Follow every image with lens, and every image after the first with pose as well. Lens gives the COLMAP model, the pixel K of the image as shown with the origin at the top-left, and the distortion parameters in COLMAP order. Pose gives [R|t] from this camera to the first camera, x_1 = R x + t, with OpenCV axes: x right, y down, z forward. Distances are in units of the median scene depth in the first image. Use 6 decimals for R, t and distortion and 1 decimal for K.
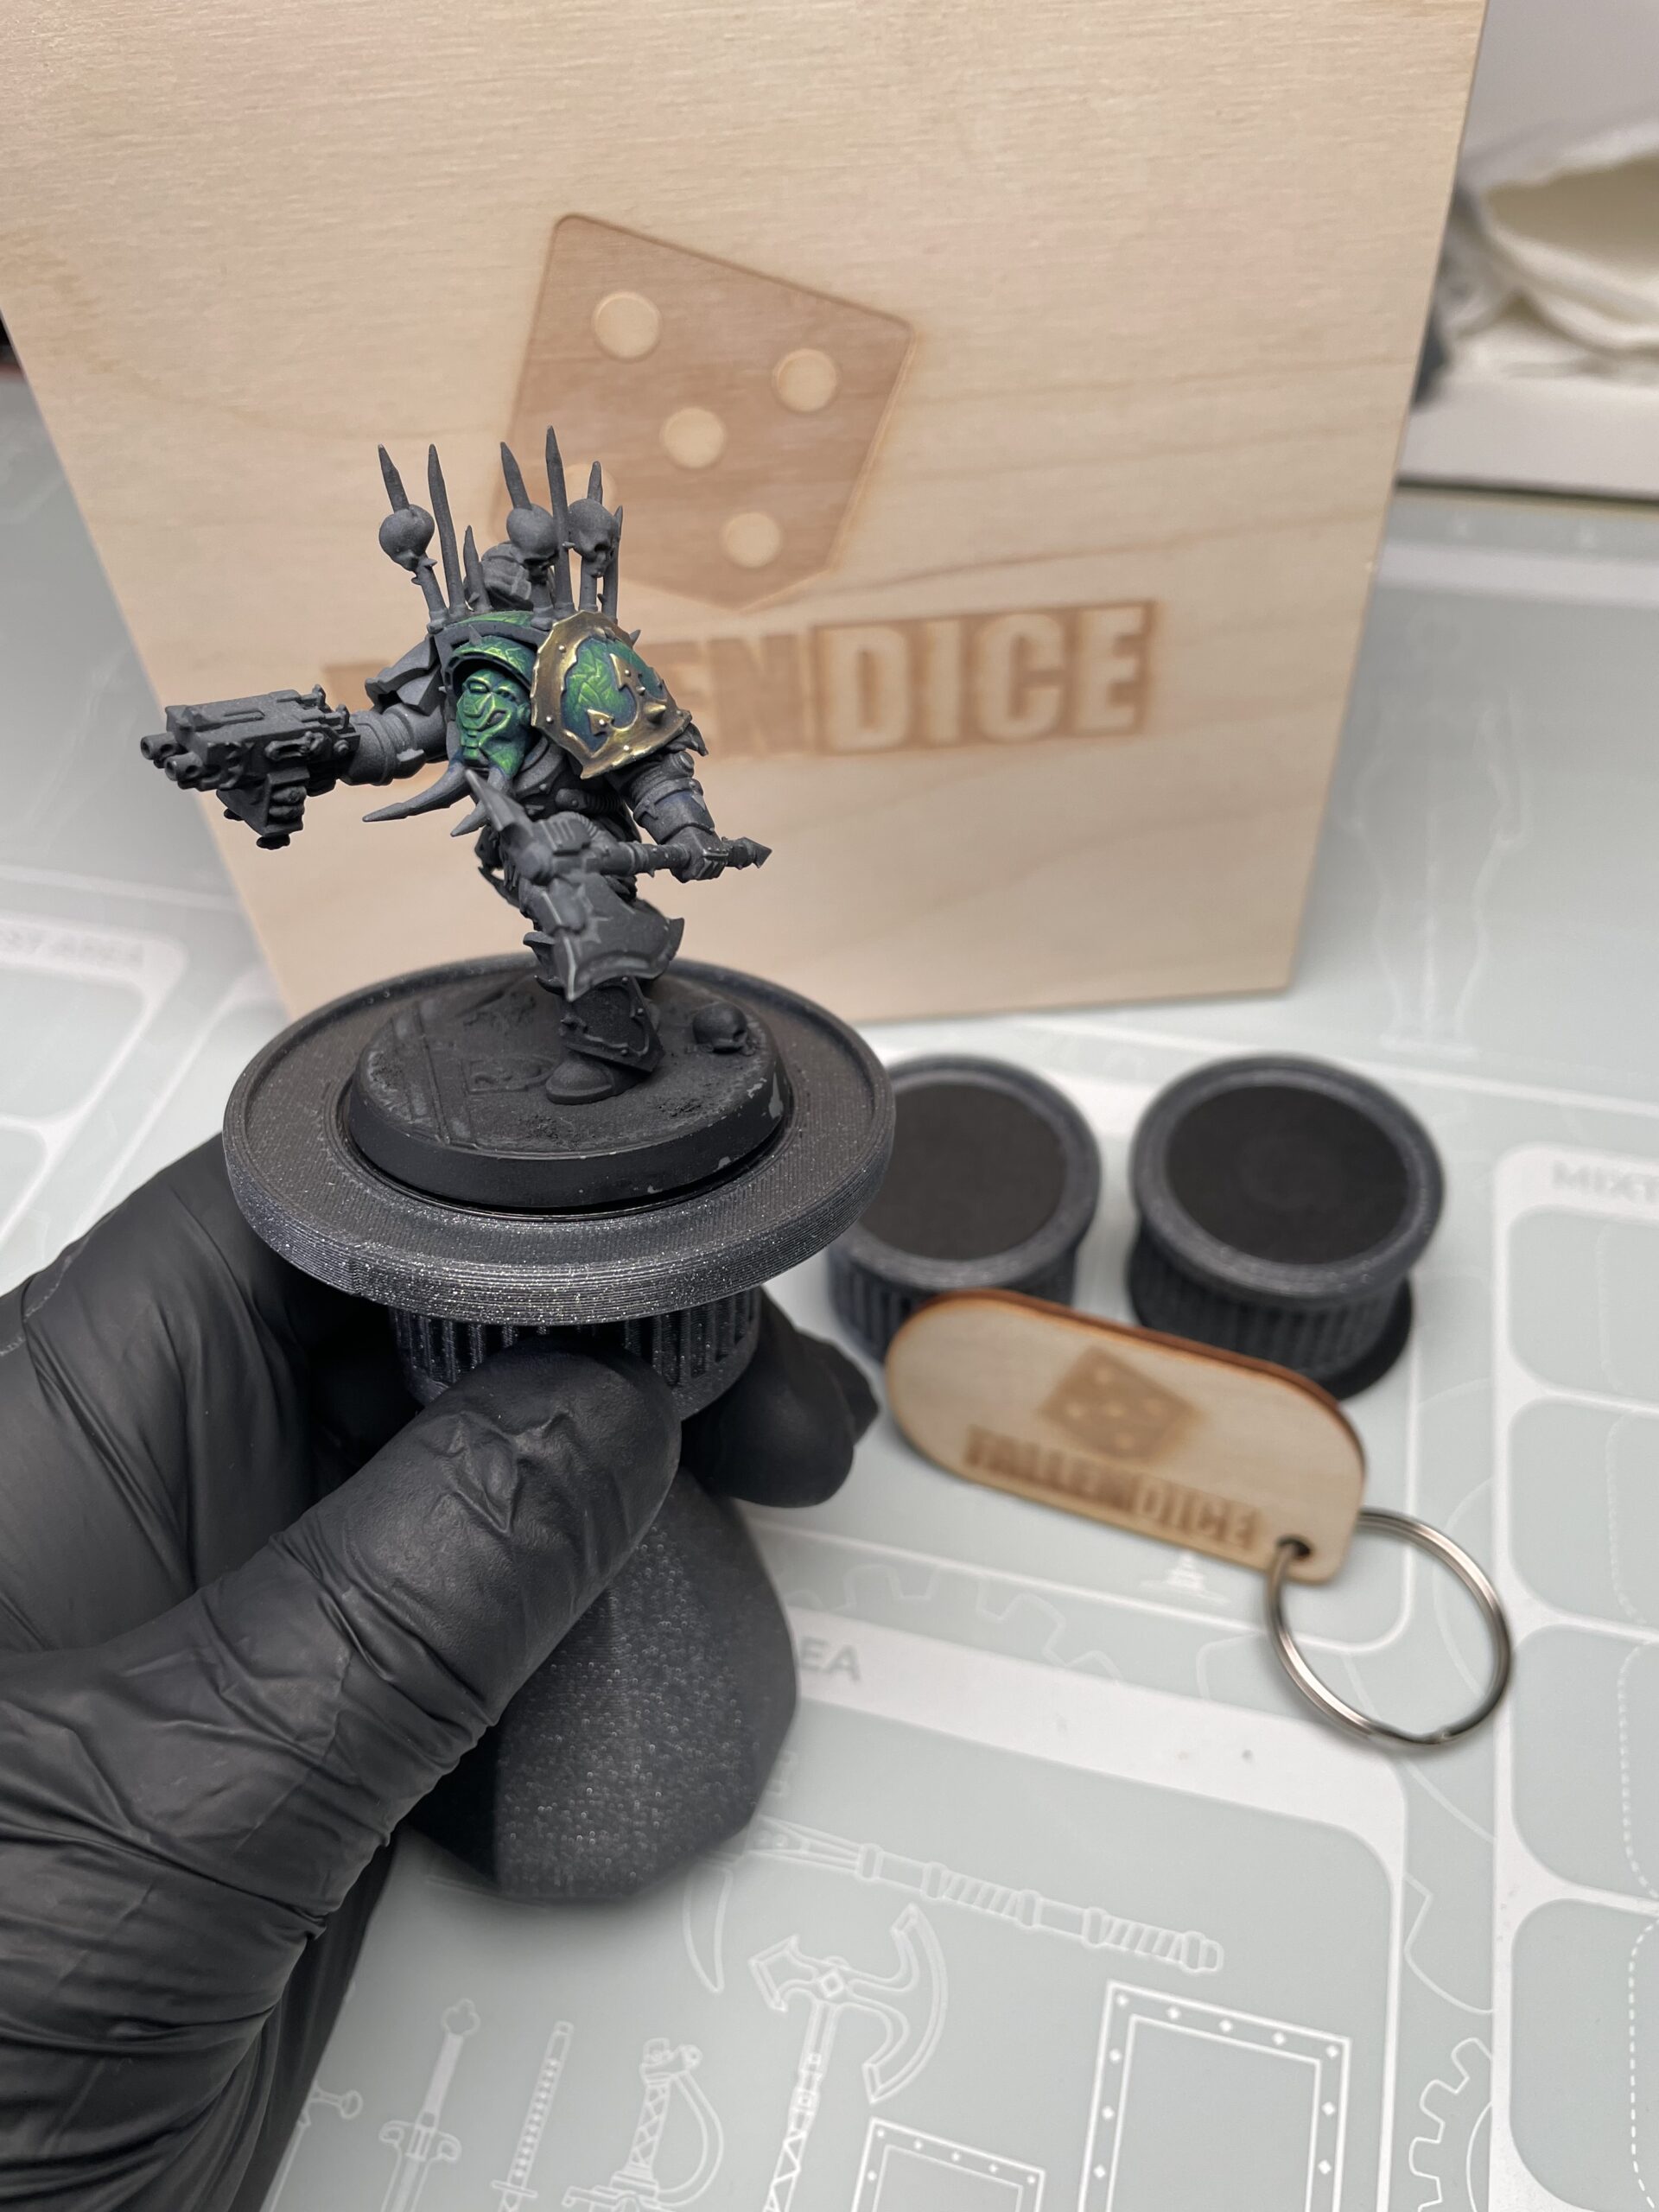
lens RADIAL K [[1696.5, 0, 829.5], [0, 1696.5, 1106.0], [0, 0, 1]] dist [0.047319, -0.104991]
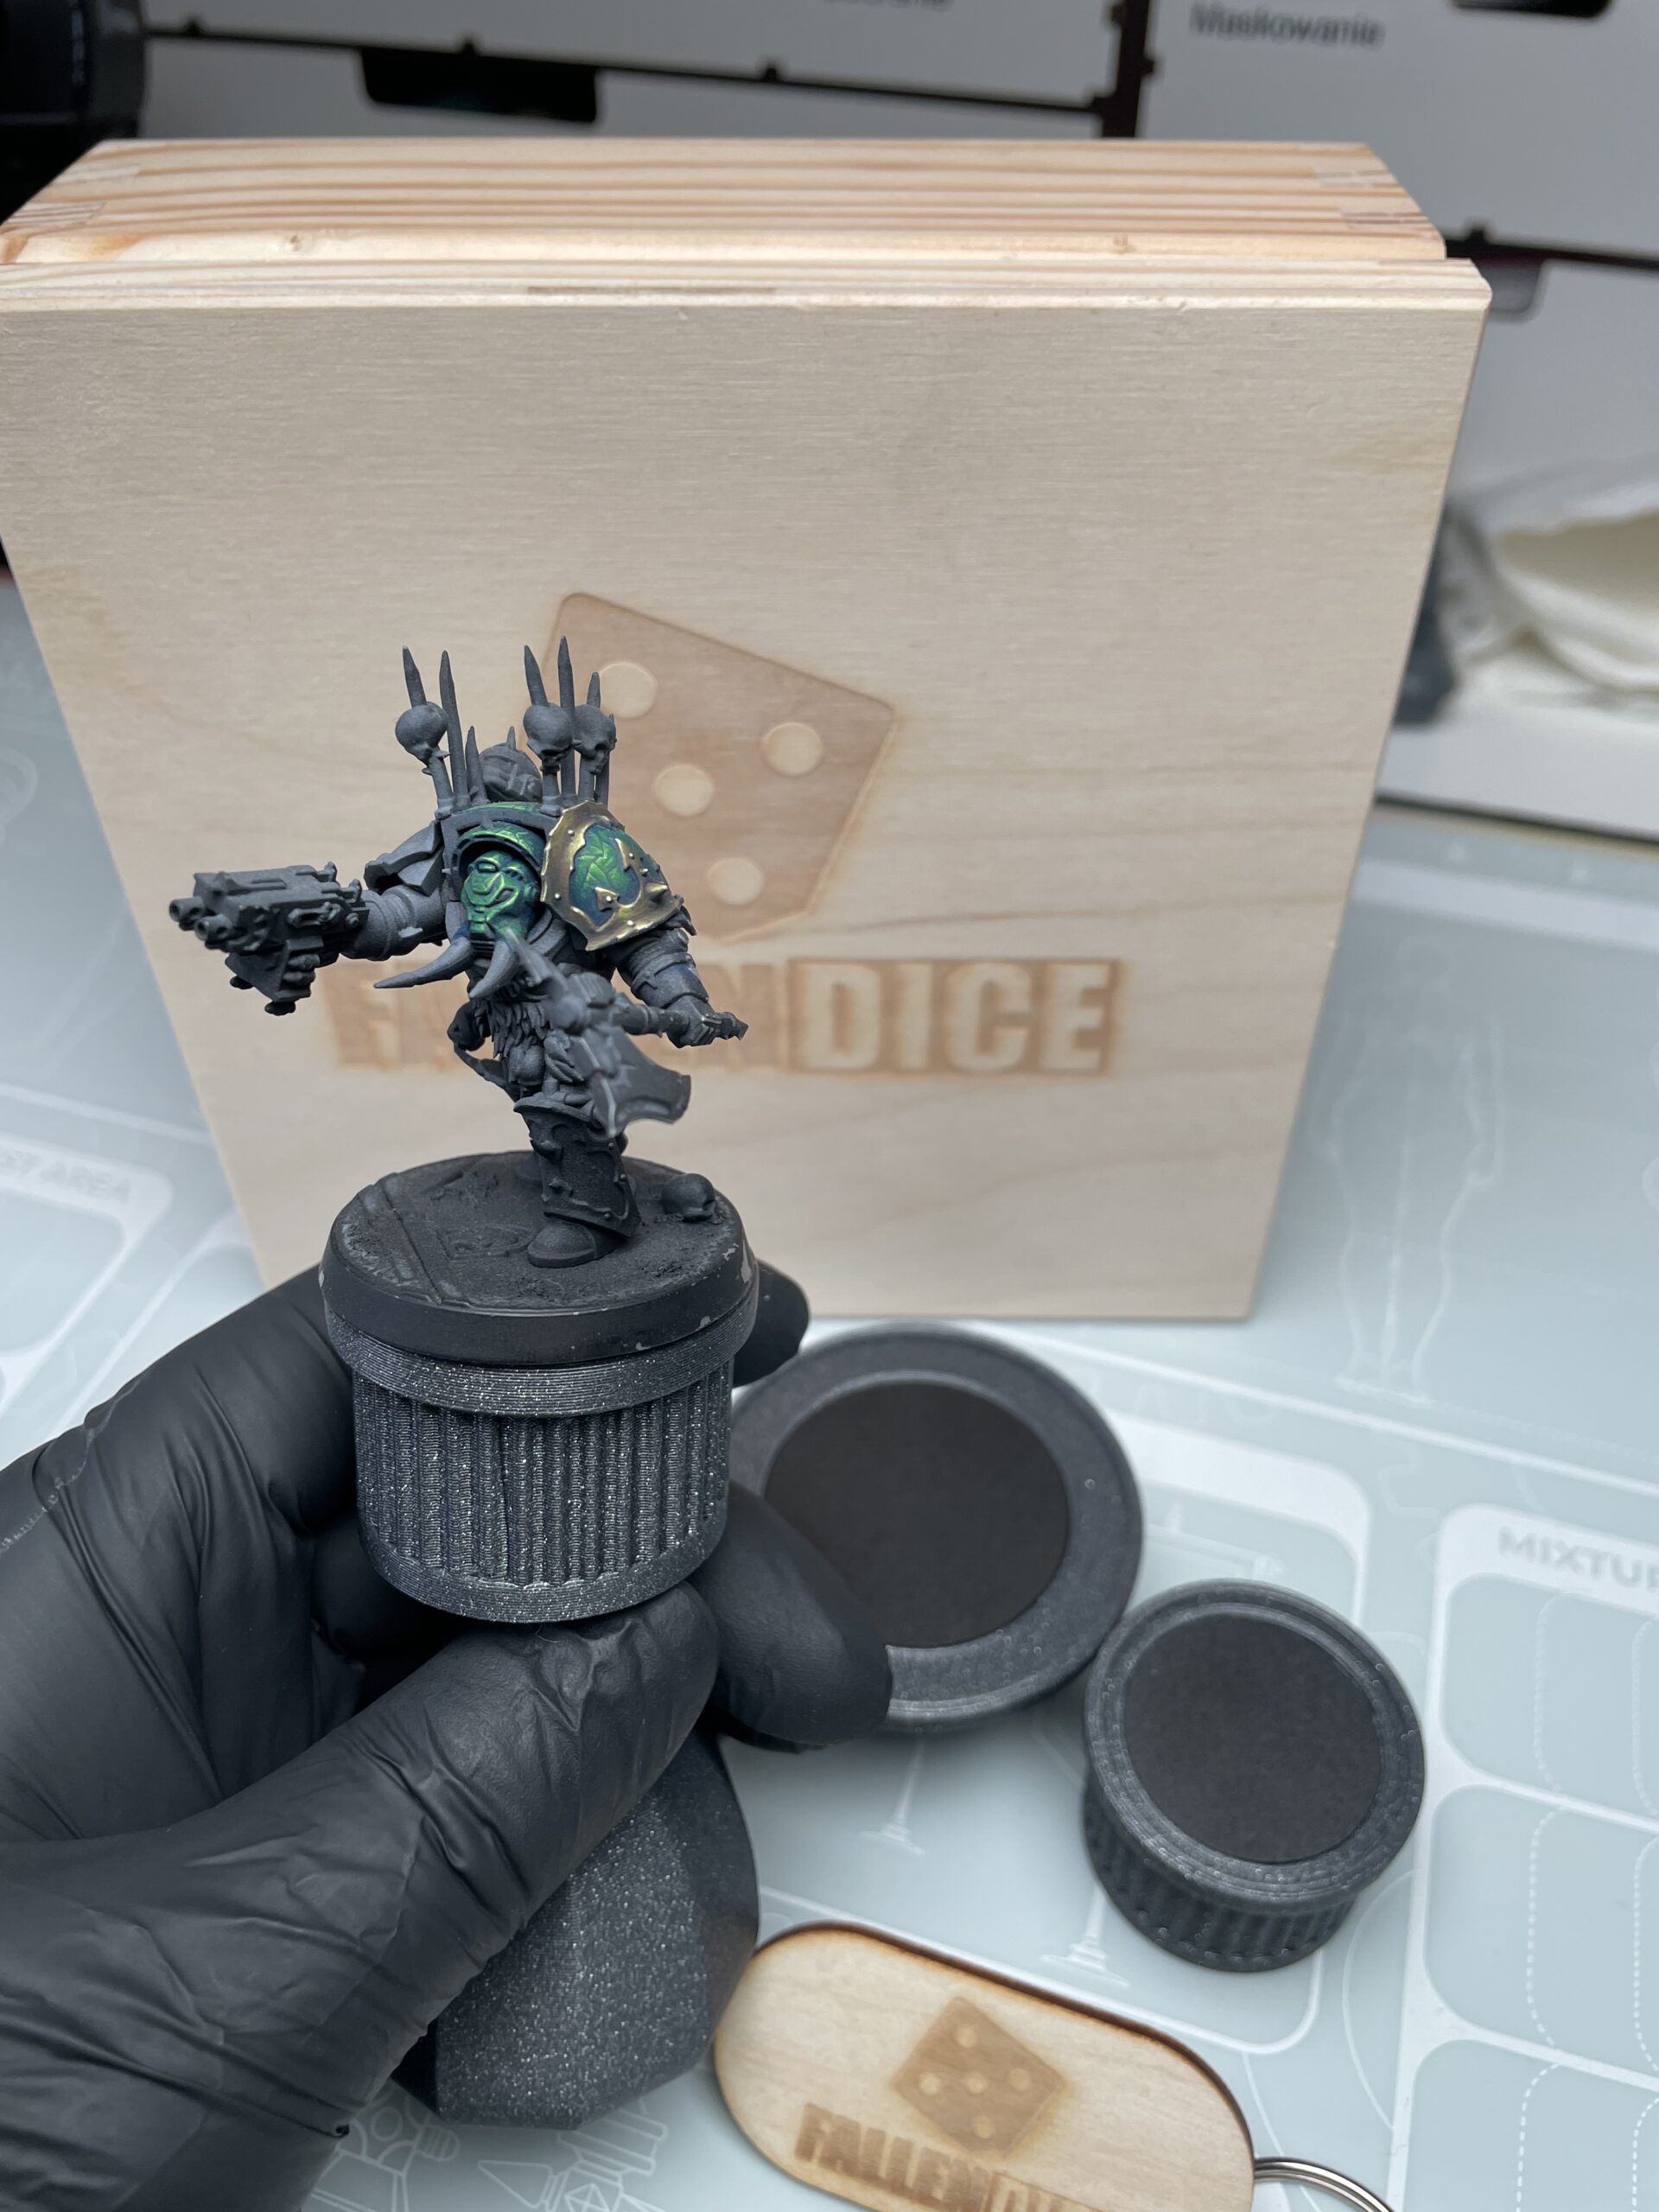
lens RADIAL K [[1696.5, 0, 829.5], [0, 1696.5, 1106.0], [0, 0, 1]] dist [0.047319, -0.104991]
pose [[0.996908, 0.076147, -0.019416, 0.046494], [-0.077732, 0.991811, -0.101338, -0.102139], [0.011540, 0.102534, 0.994663, -0.021789]]
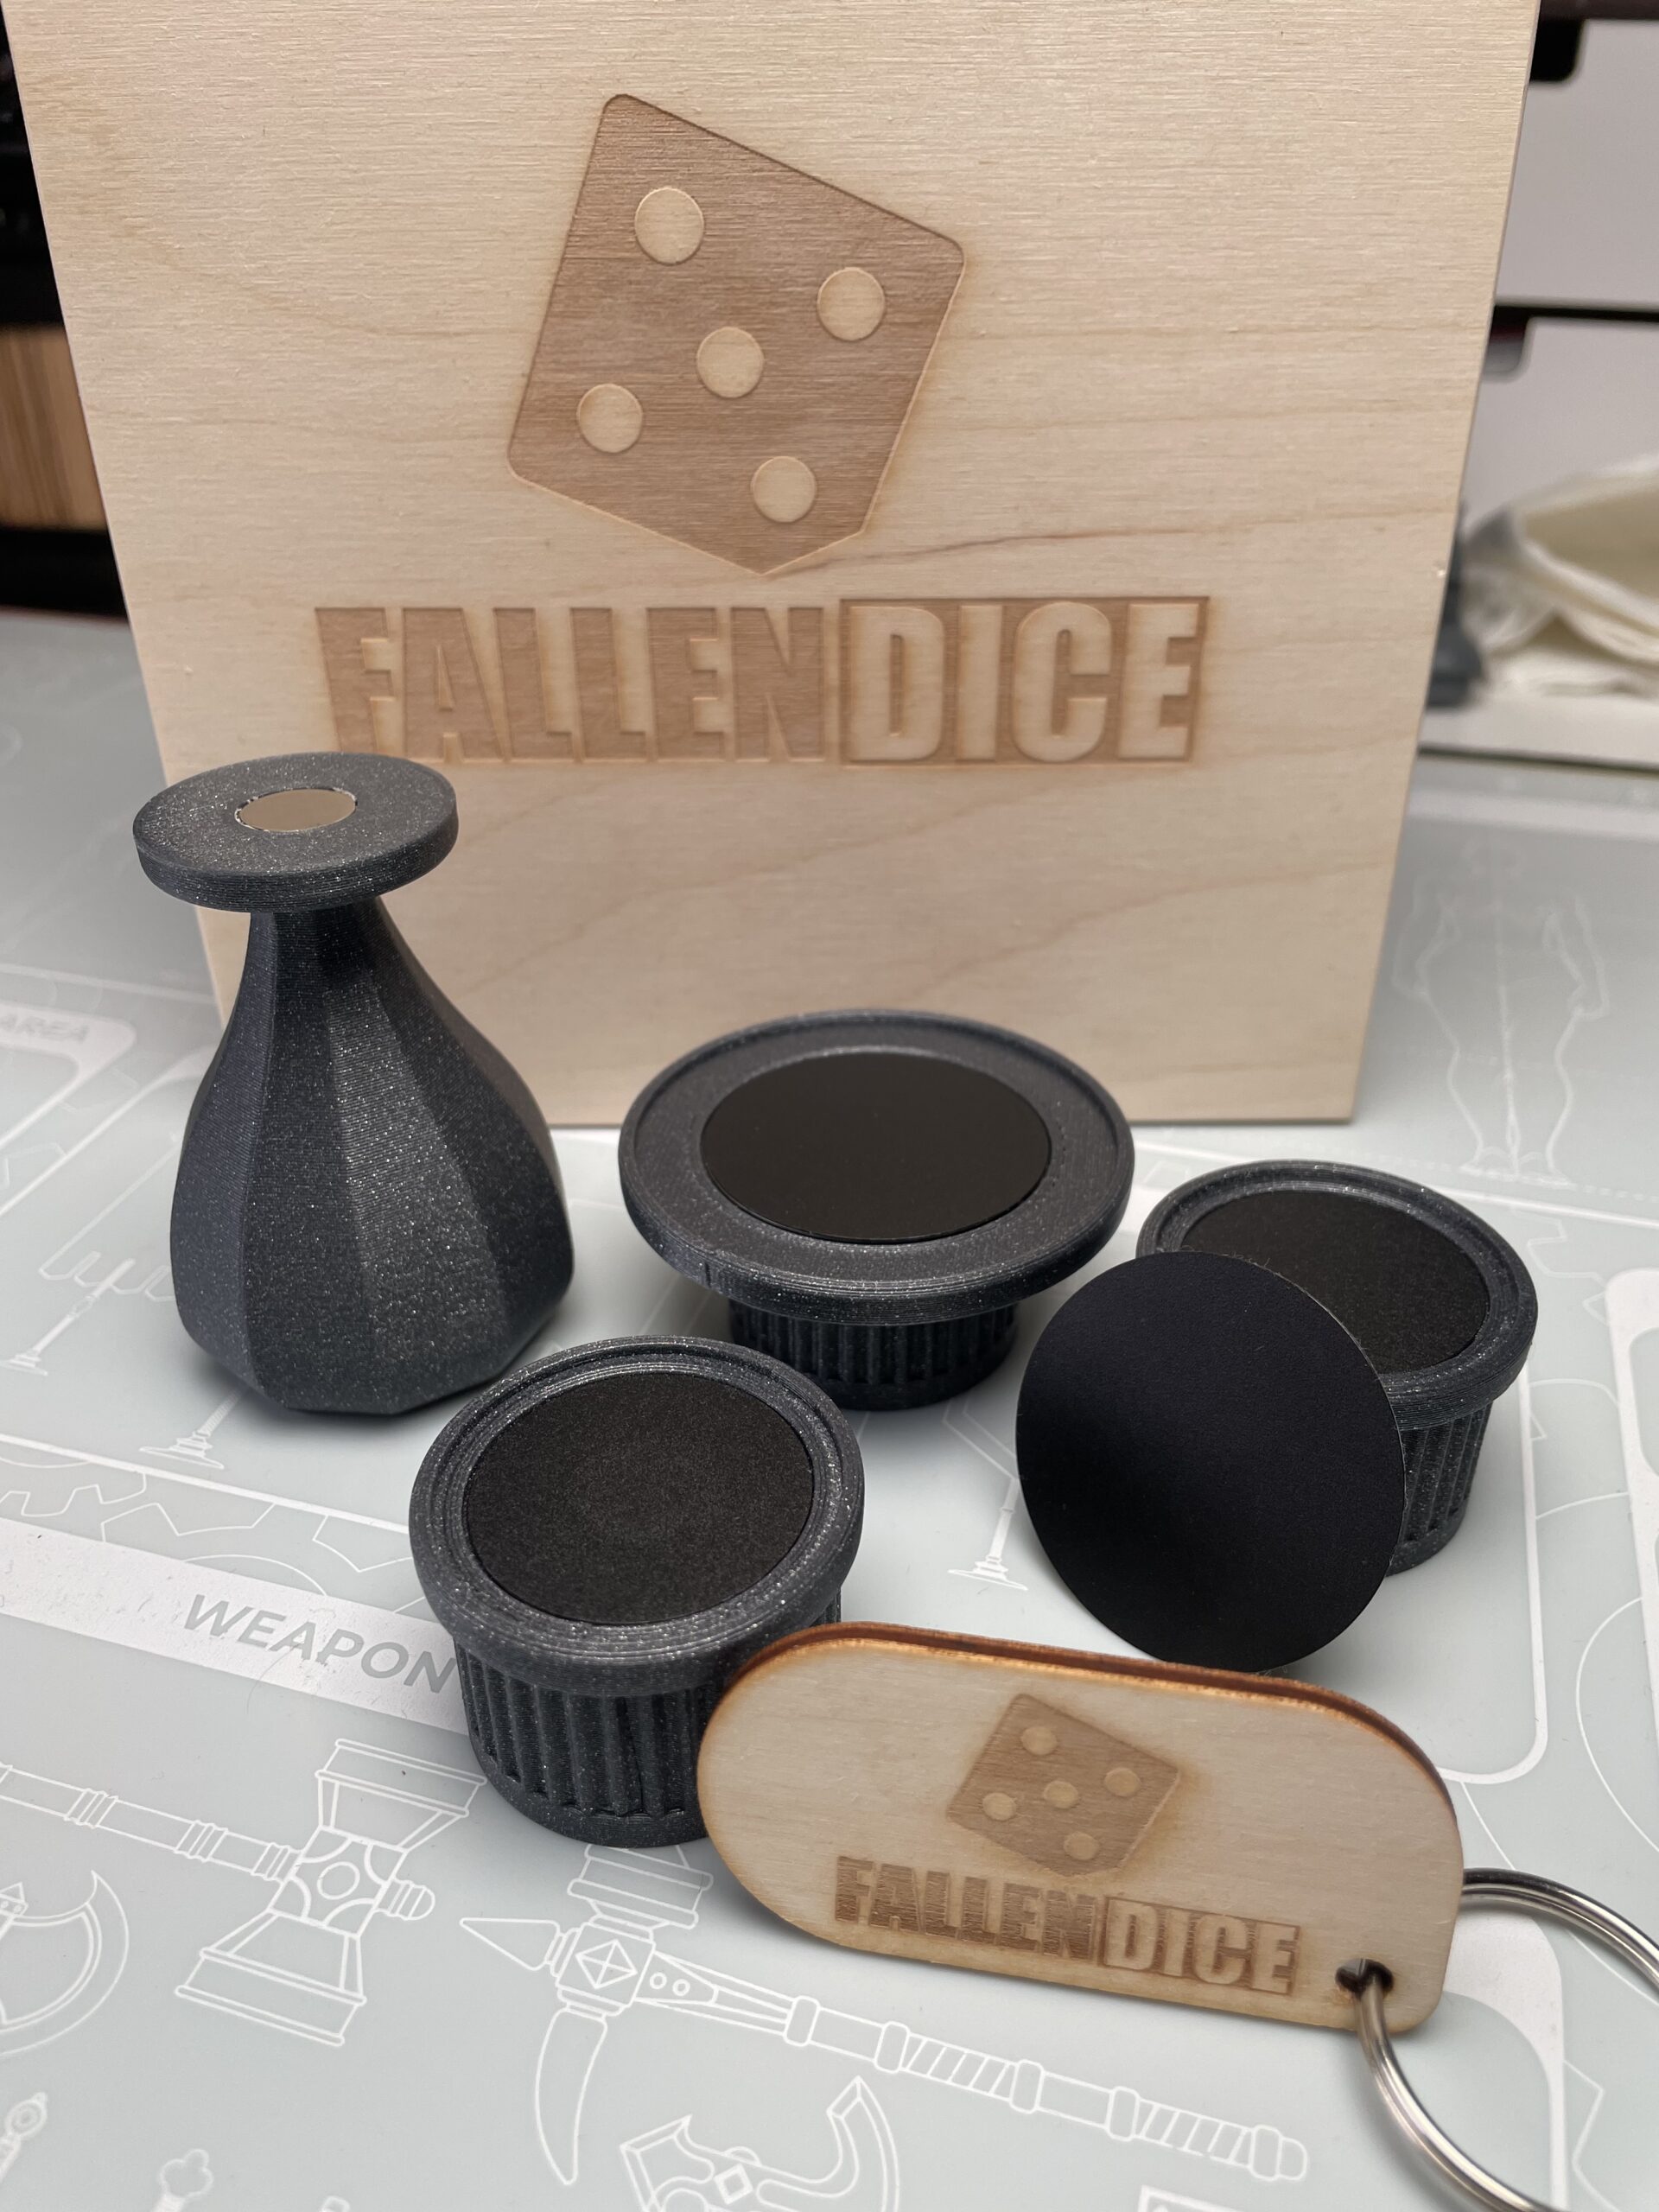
lens RADIAL K [[1690.6, 0, 847.2], [0, 1690.6, 1108.0], [0, 0, 1]] dist [0.046462, -0.095556]
pose [[0.997831, 0.063835, -0.016094, 0.028844], [-0.065743, 0.953483, -0.294189, 0.290423], [-0.003434, 0.294609, 0.955612, 0.218304]]
